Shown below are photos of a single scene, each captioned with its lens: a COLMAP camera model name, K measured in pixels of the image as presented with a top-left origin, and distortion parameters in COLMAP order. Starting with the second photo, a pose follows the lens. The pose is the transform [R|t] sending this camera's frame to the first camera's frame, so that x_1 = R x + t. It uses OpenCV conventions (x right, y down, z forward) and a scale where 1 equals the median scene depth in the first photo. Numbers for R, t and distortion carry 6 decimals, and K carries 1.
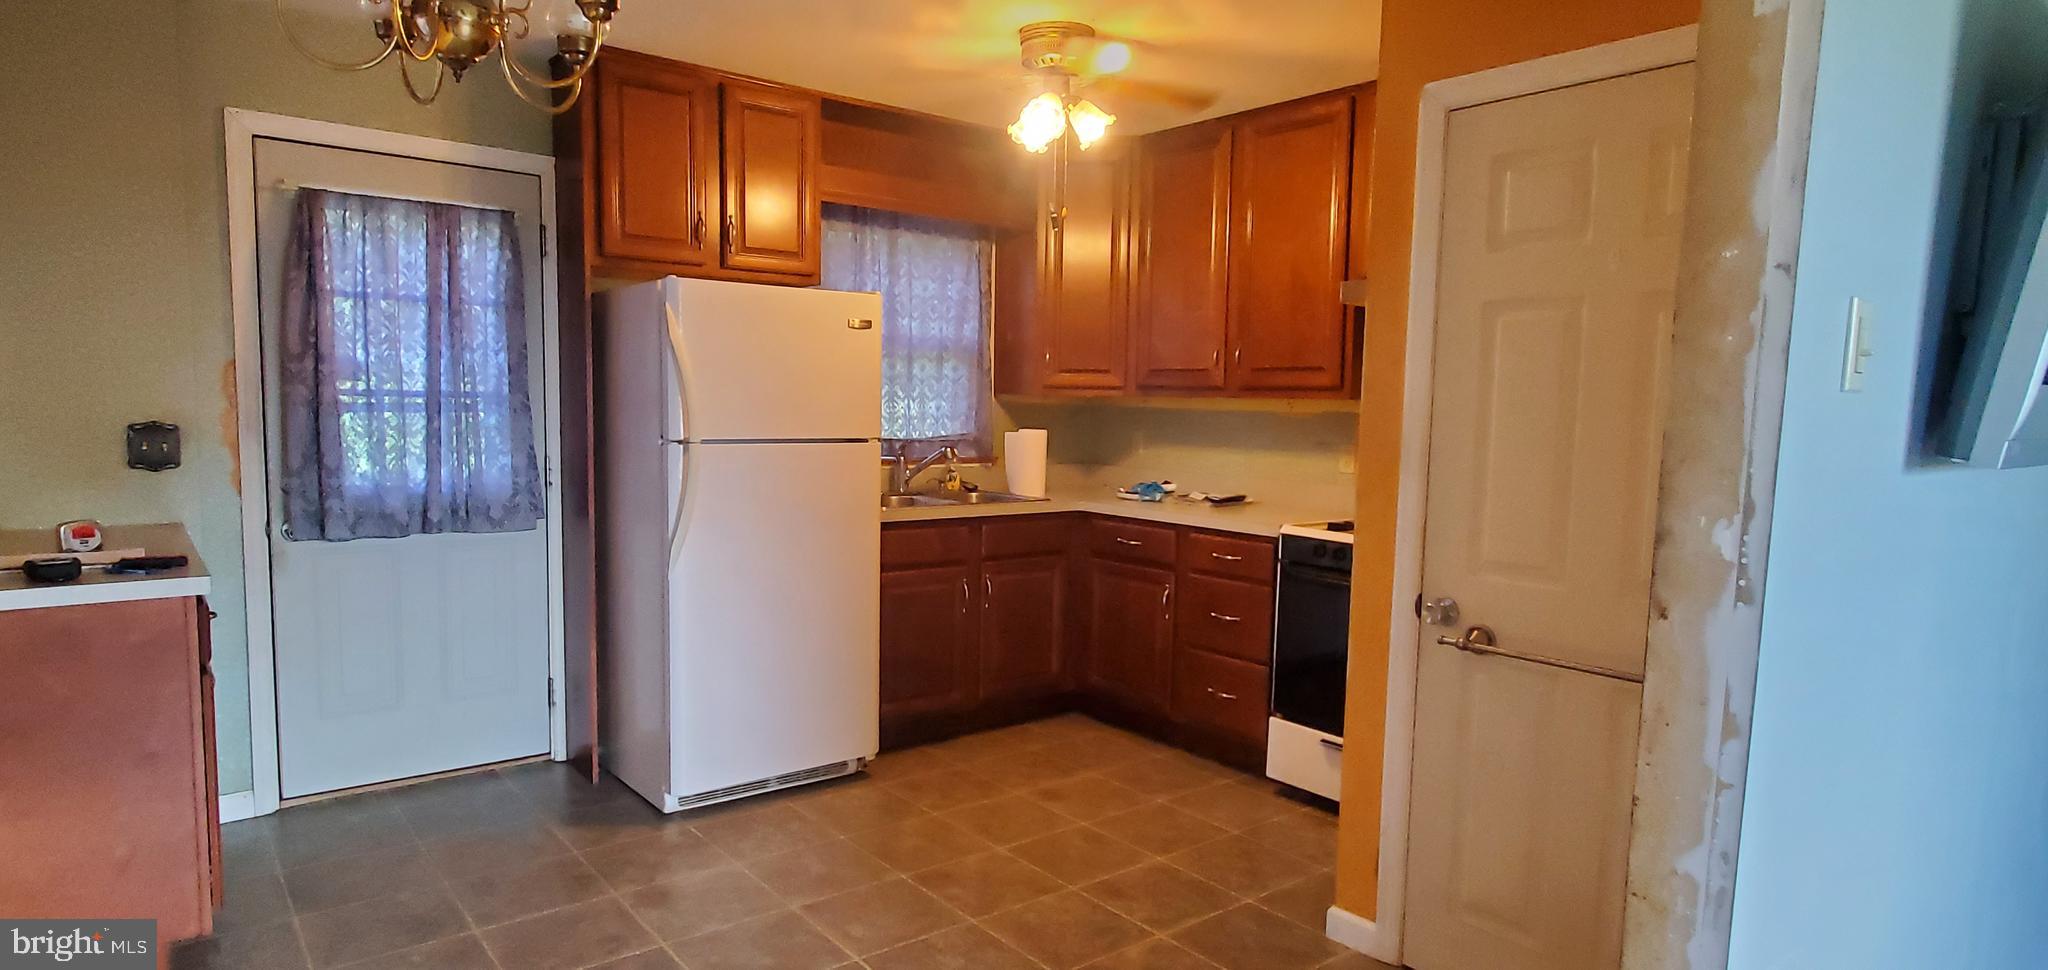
lens RADIAL K [[1129.6, 0, 1024.4], [0, 1129.6, 504.1], [0, 0, 1]] dist [-0.002288, -0.000313]
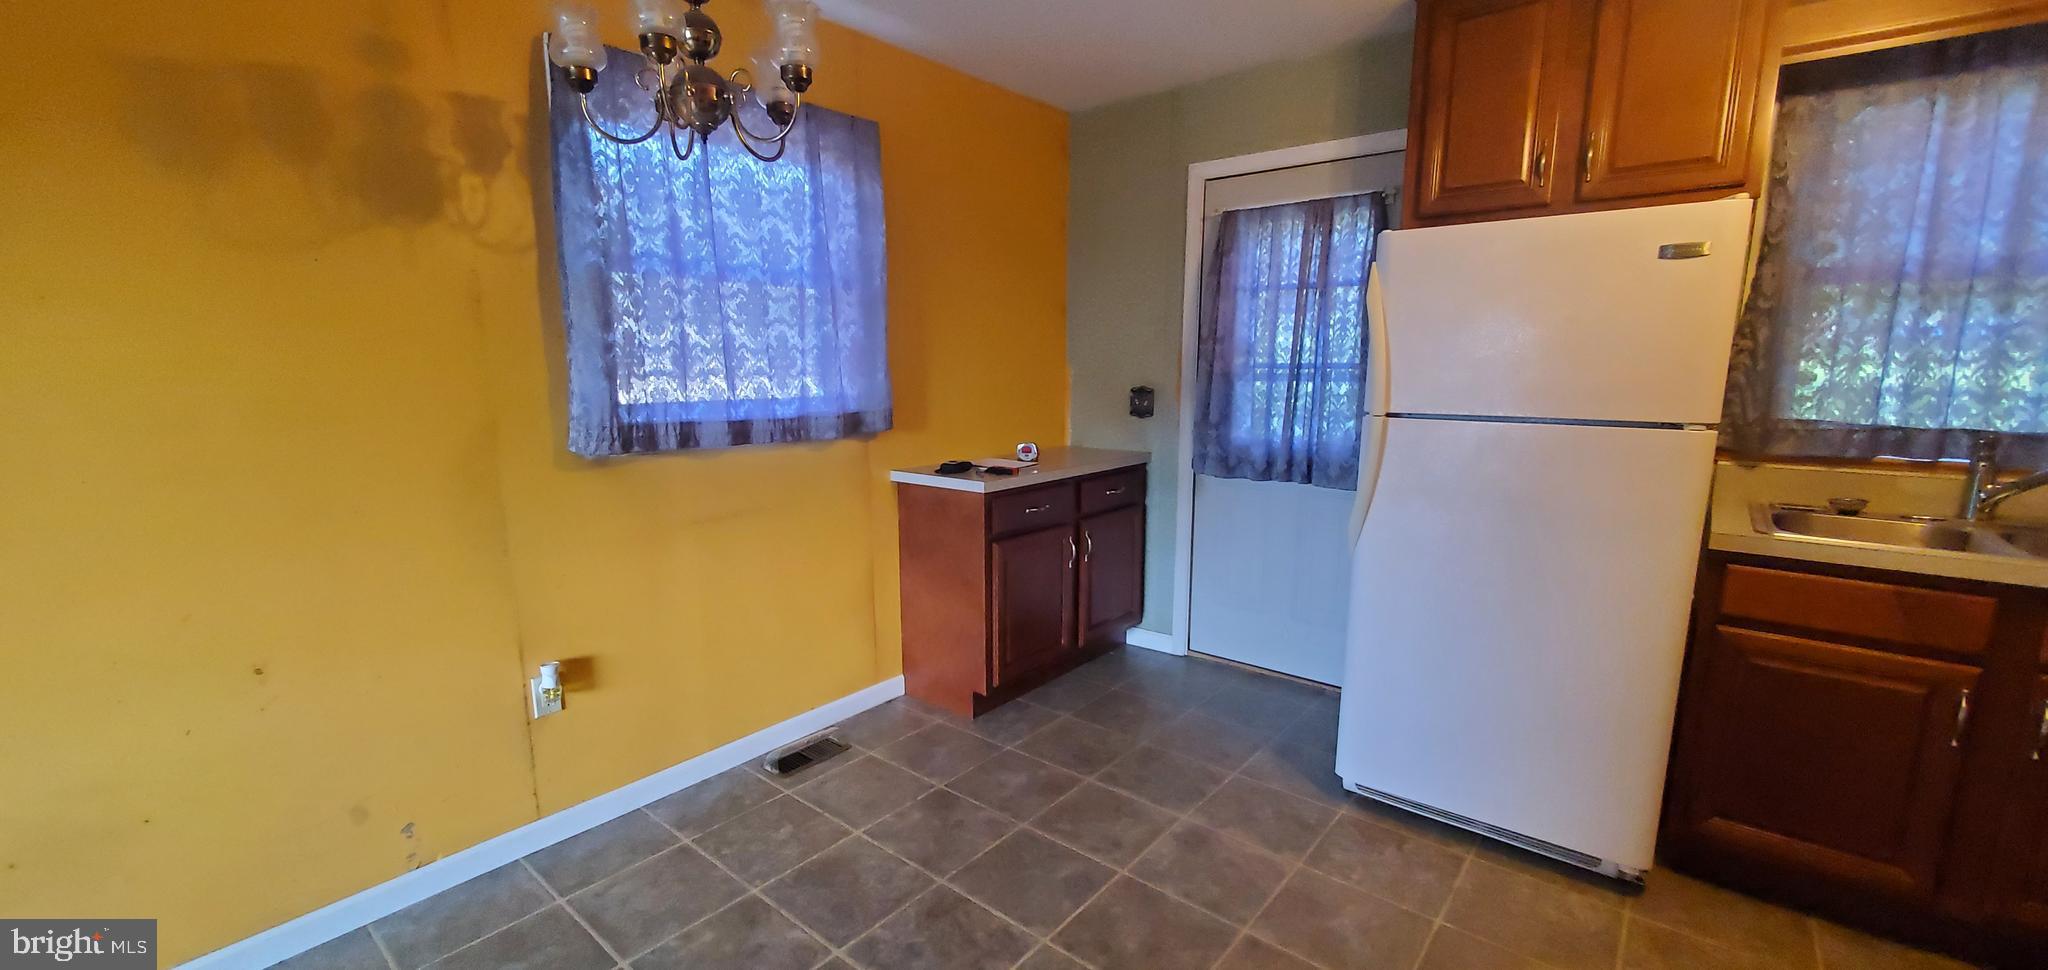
lens RADIAL K [[820.8, 0, 1017.7], [0, 820.8, 499.7], [0, 0, 1]] dist [0.021931, 0.000017]
pose [[0.191564, 0.145011, -0.970709, 0.294217], [-0.086016, 0.987700, 0.130575, -0.046986], [0.977704, 0.058483, 0.201681, 0.552912]]
